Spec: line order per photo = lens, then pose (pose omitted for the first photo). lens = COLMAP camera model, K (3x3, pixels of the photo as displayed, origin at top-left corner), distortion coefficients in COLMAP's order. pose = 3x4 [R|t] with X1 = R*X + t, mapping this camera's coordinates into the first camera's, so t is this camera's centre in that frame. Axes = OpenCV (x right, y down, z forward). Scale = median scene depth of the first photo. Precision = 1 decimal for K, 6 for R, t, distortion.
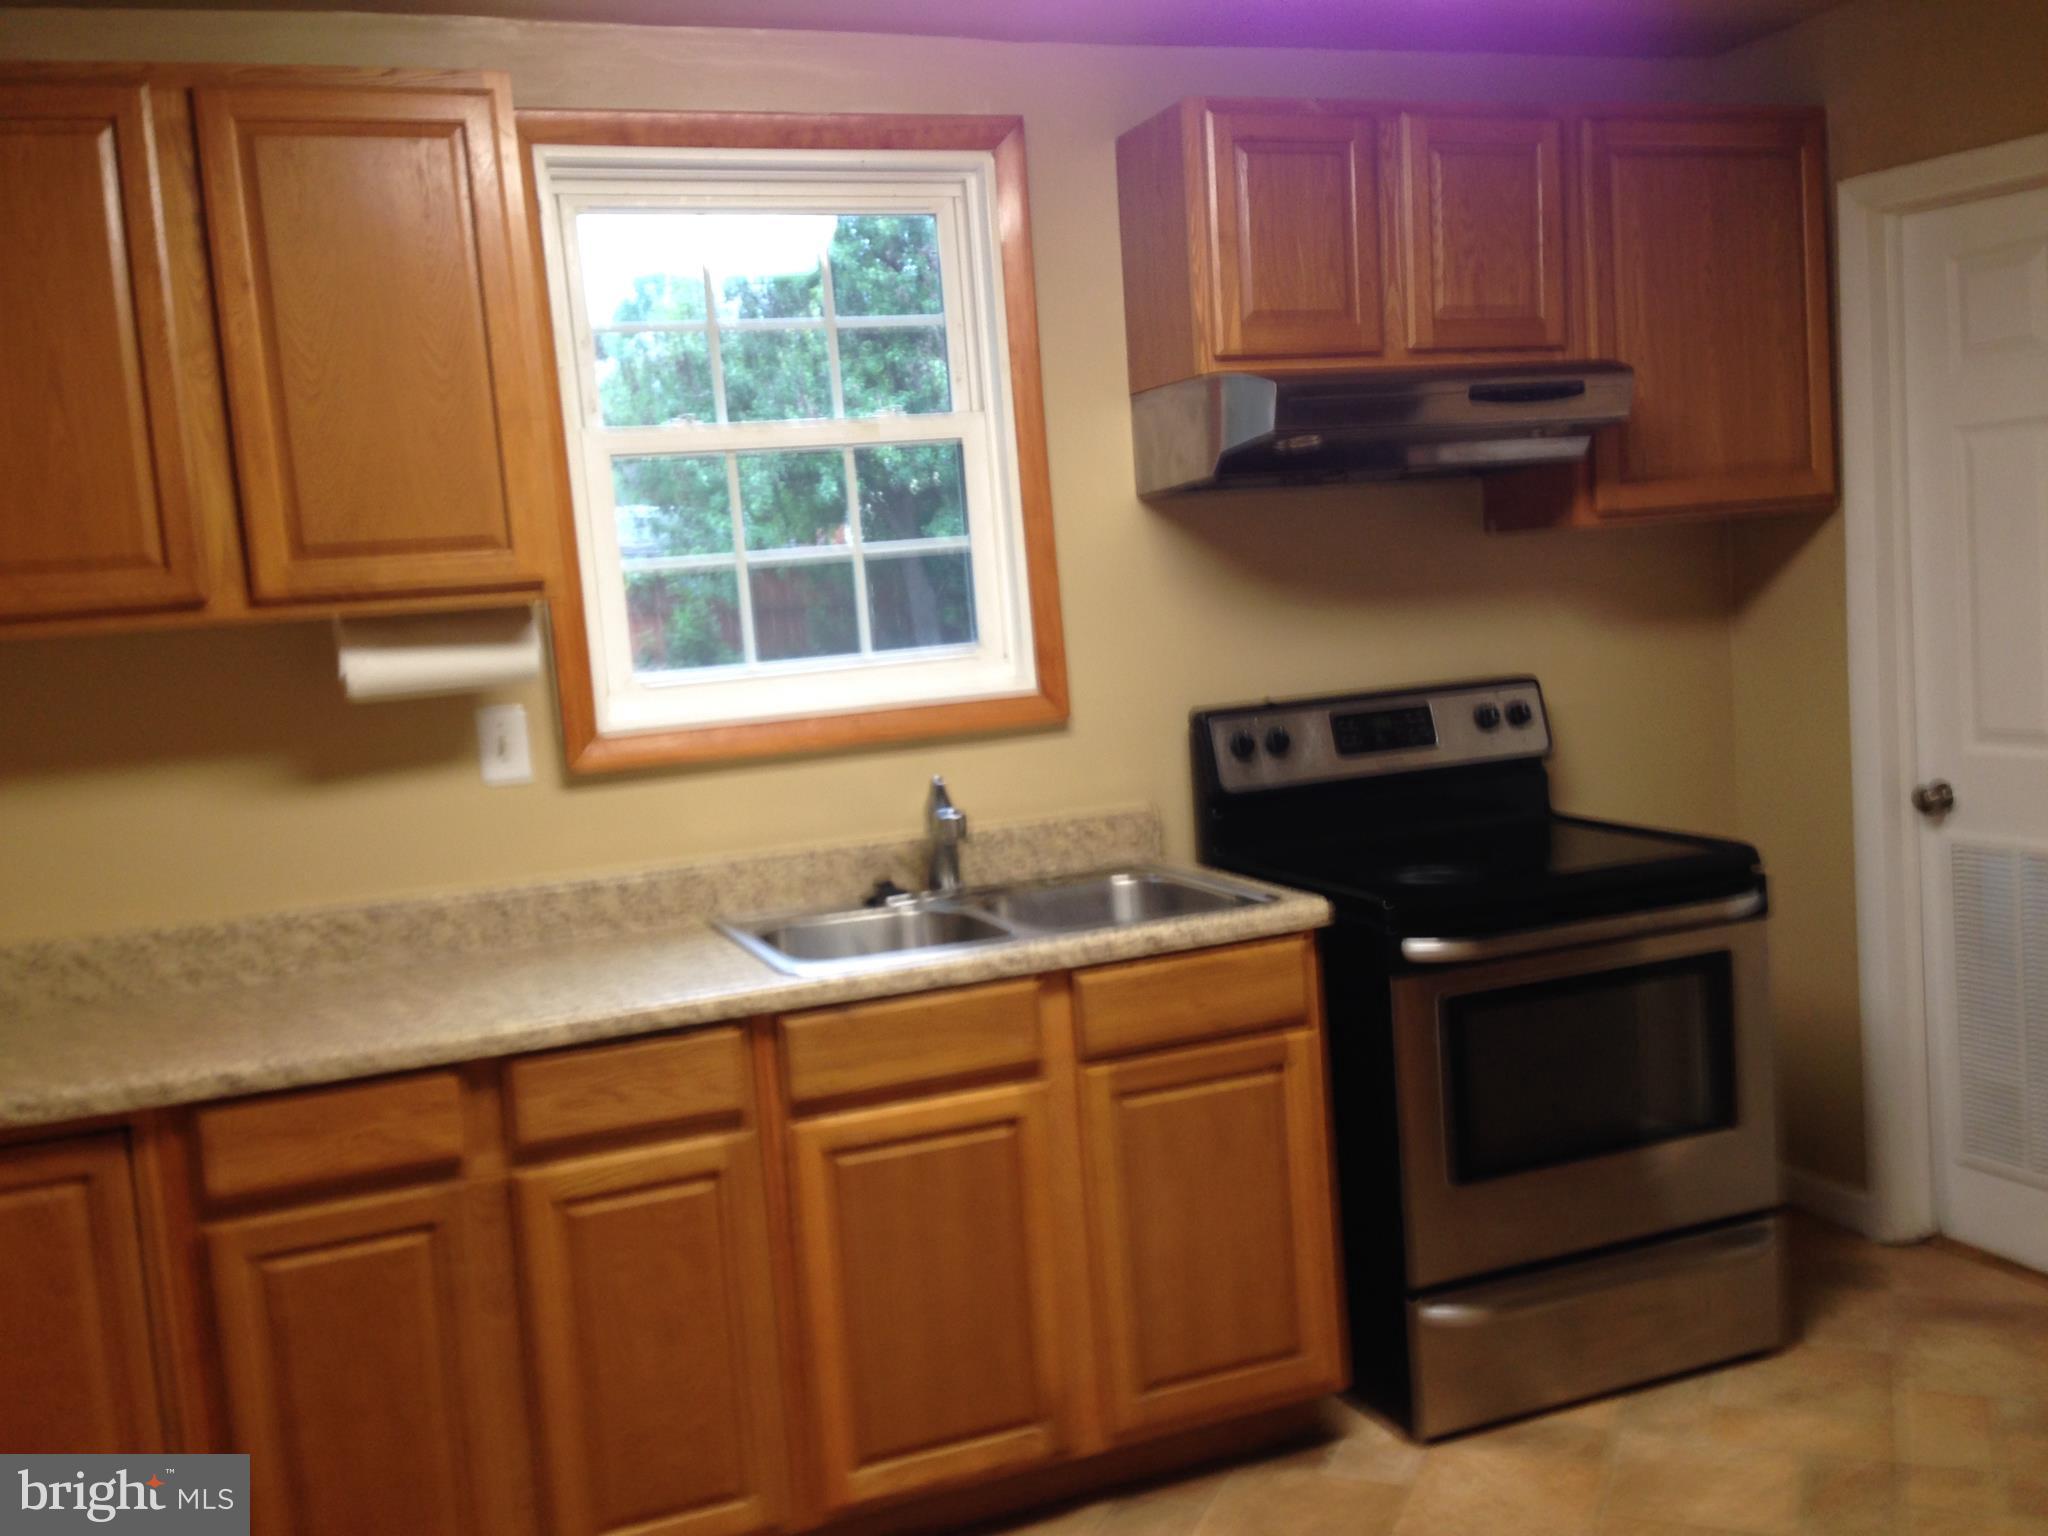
lens RADIAL K [[1824.4, 0, 991.4], [0, 1824.4, 770.1], [0, 0, 1]] dist [0.106891, -0.212015]
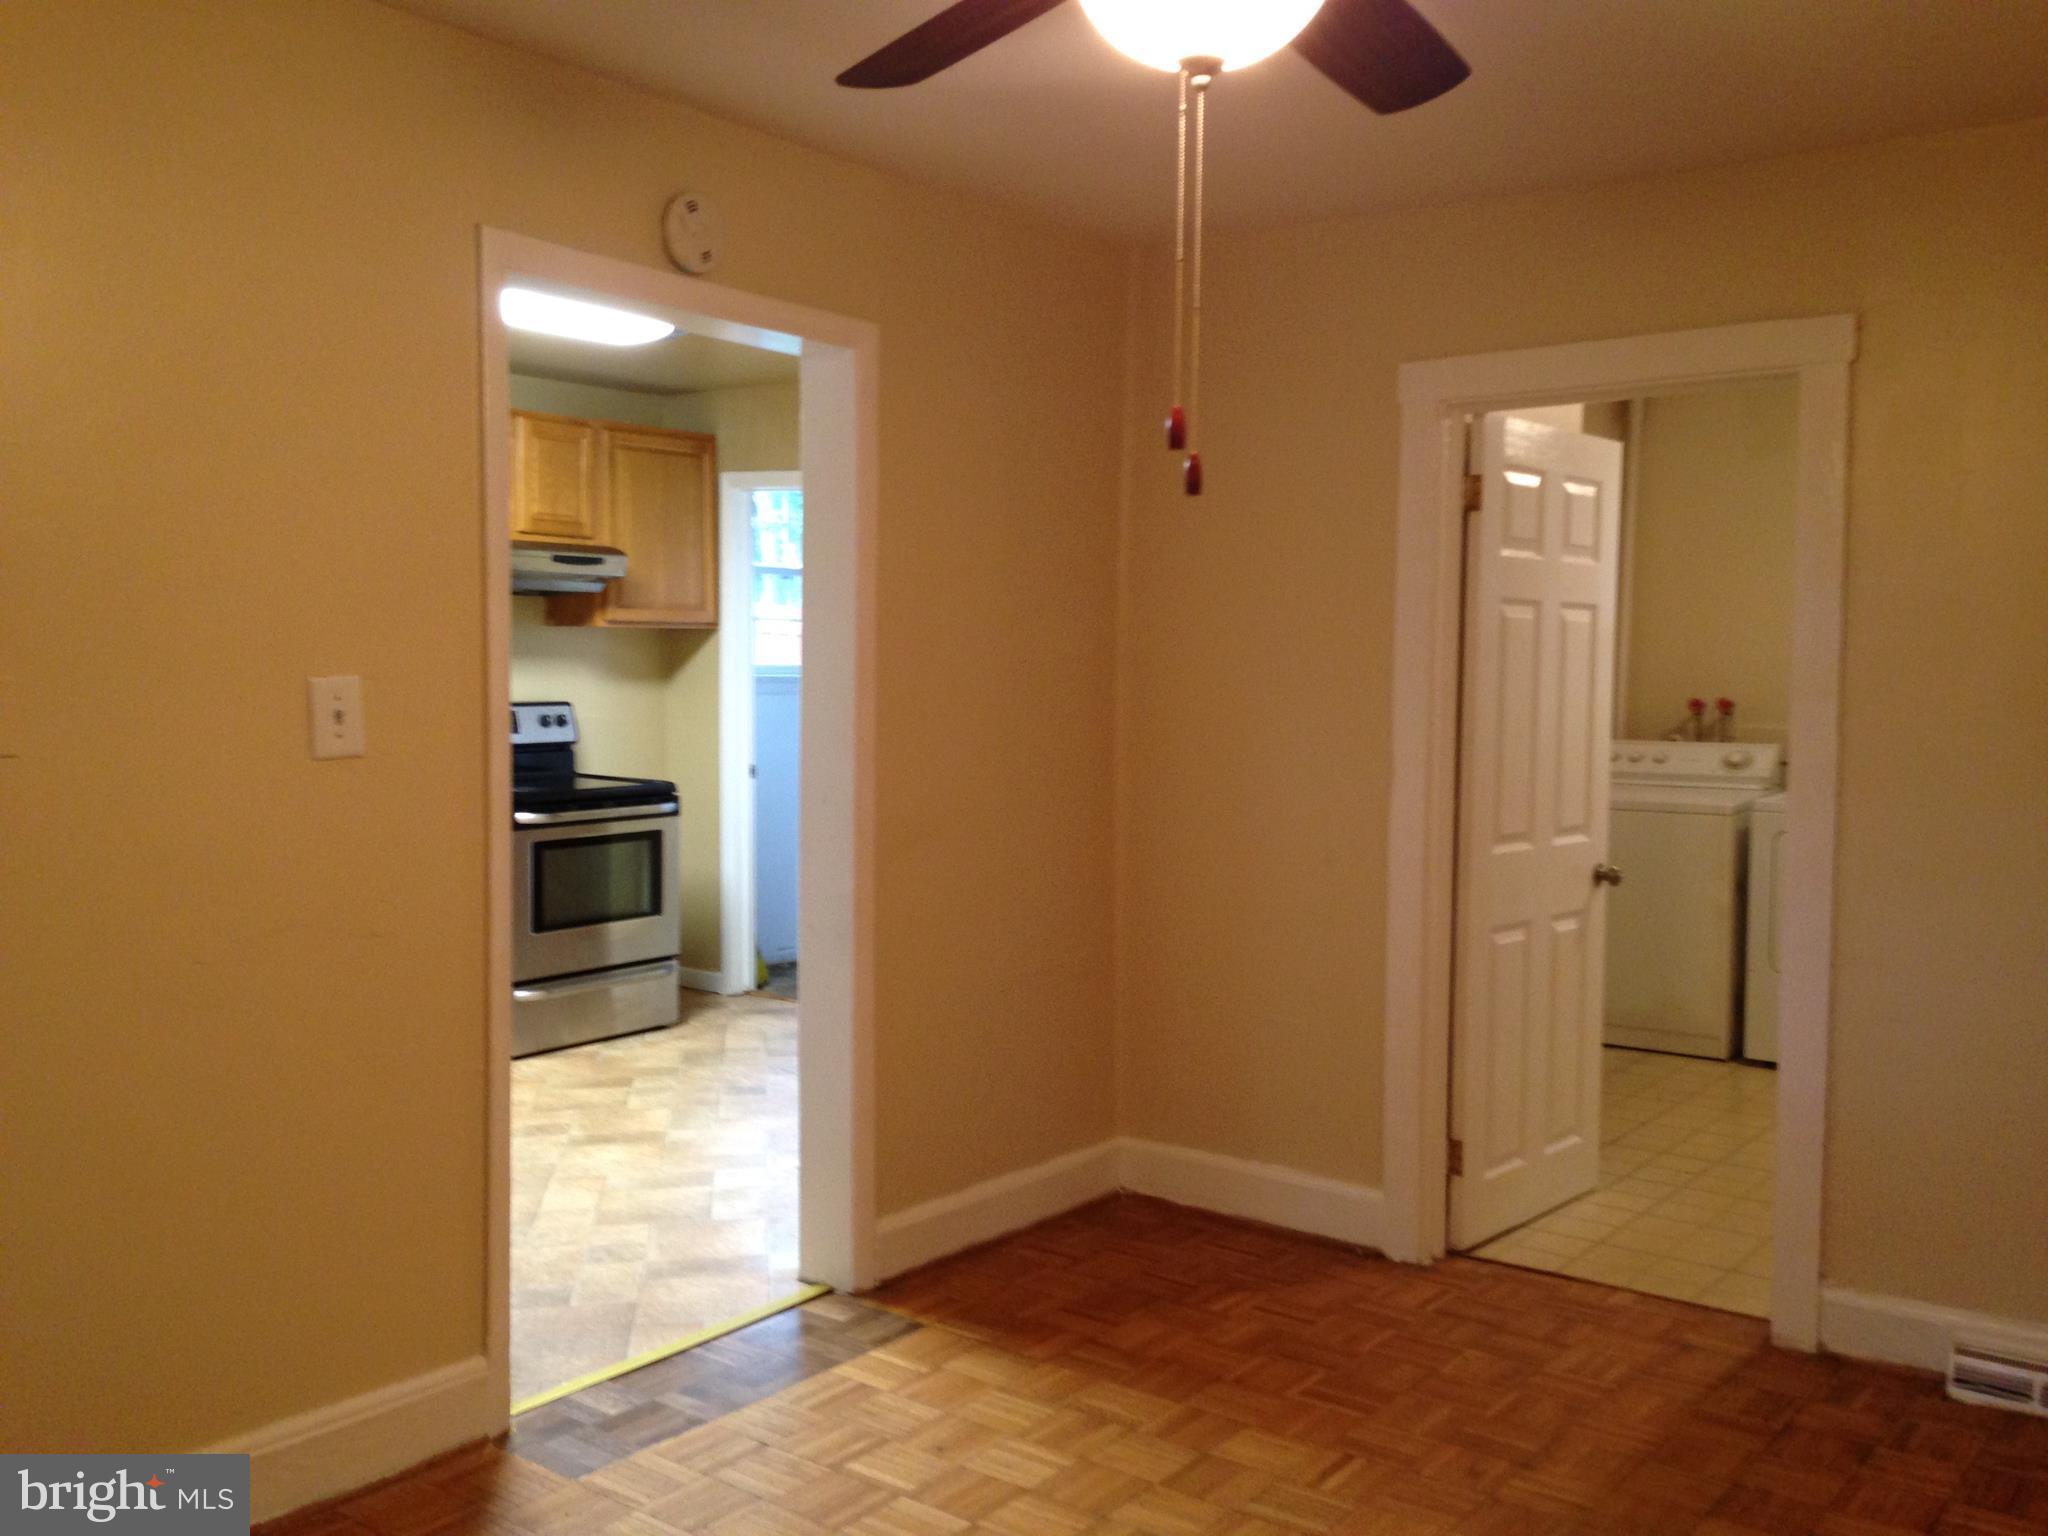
lens RADIAL K [[1853.7, 0, 1020.2], [0, 1853.7, 754.7], [0, 0, 1]] dist [0.116223, -0.166961]
pose [[0.835379, 0.055156, 0.546901, -0.403686], [-0.018278, 0.997190, -0.072649, 0.147960], [-0.549371, 0.050693, 0.834039, -0.952562]]
